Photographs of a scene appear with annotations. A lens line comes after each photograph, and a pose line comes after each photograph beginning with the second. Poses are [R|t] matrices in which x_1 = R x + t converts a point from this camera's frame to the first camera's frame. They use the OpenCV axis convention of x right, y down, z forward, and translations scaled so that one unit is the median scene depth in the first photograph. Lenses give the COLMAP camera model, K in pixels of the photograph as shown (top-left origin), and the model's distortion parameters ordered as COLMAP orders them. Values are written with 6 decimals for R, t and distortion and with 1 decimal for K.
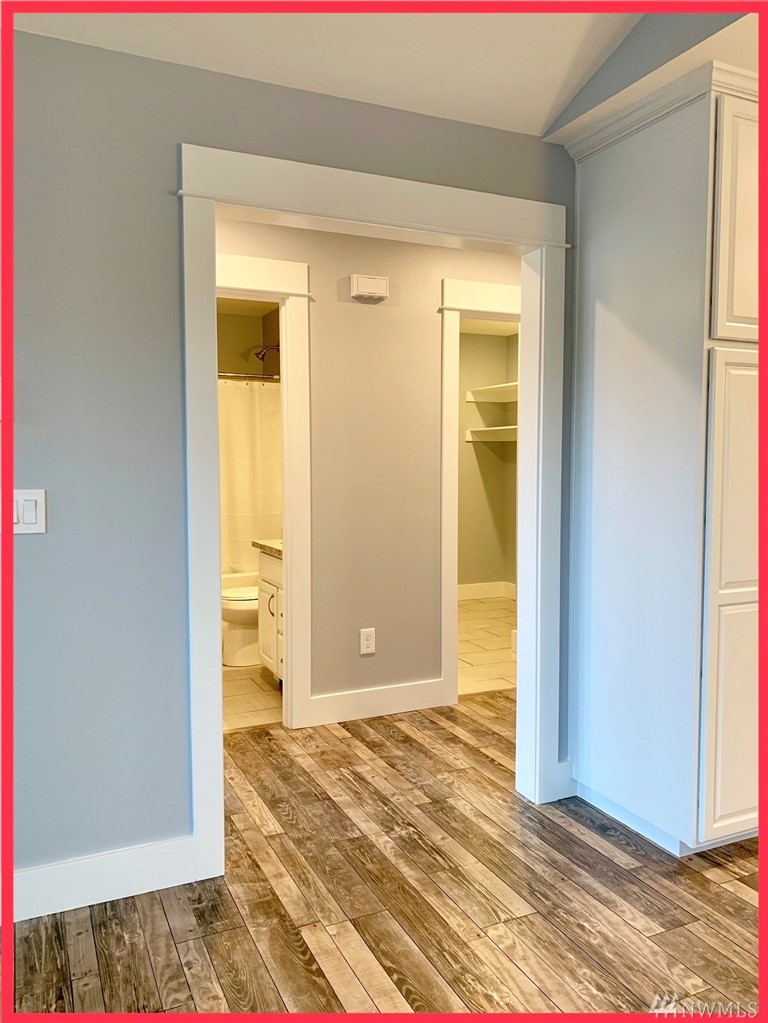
lens RADIAL K [[782.0, 0, 380.7], [0, 782.0, 504.1], [0, 0, 1]] dist [0.065309, -0.082910]
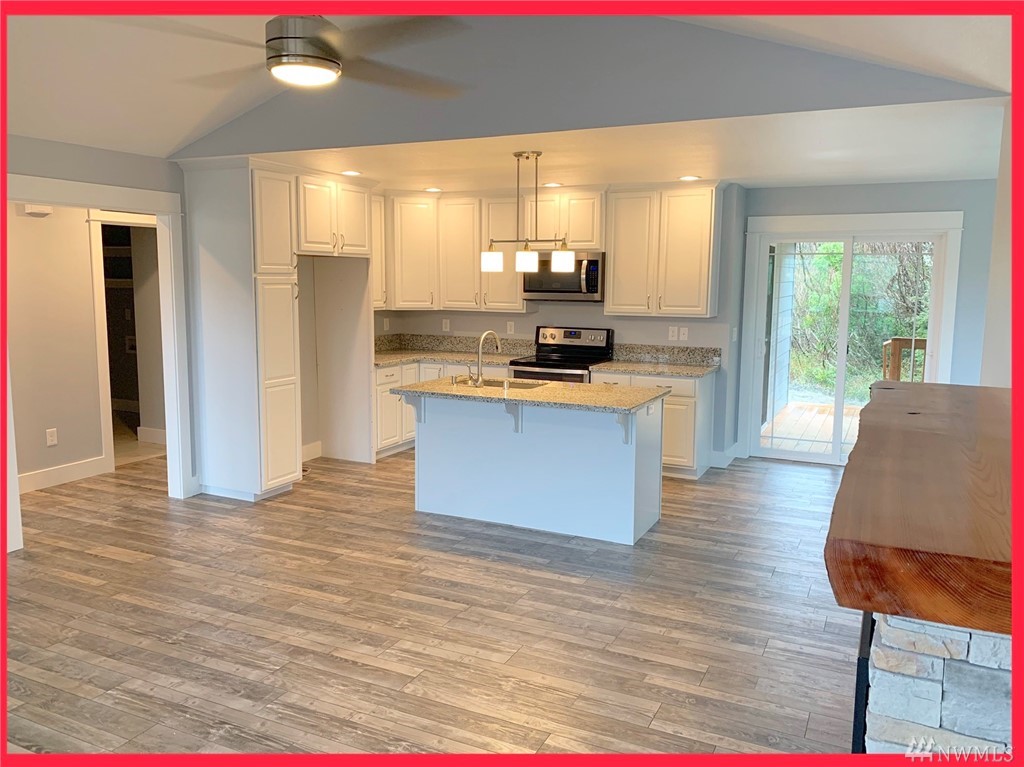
lens RADIAL K [[790.2, 0, 514.9], [0, 790.2, 378.7], [0, 0, 1]] dist [0.034815, -0.041995]
pose [[0.771305, -0.073701, 0.632184, -0.444346], [0.026314, 0.996116, 0.084024, -0.070287], [-0.635921, -0.048172, 0.770249, -1.173984]]
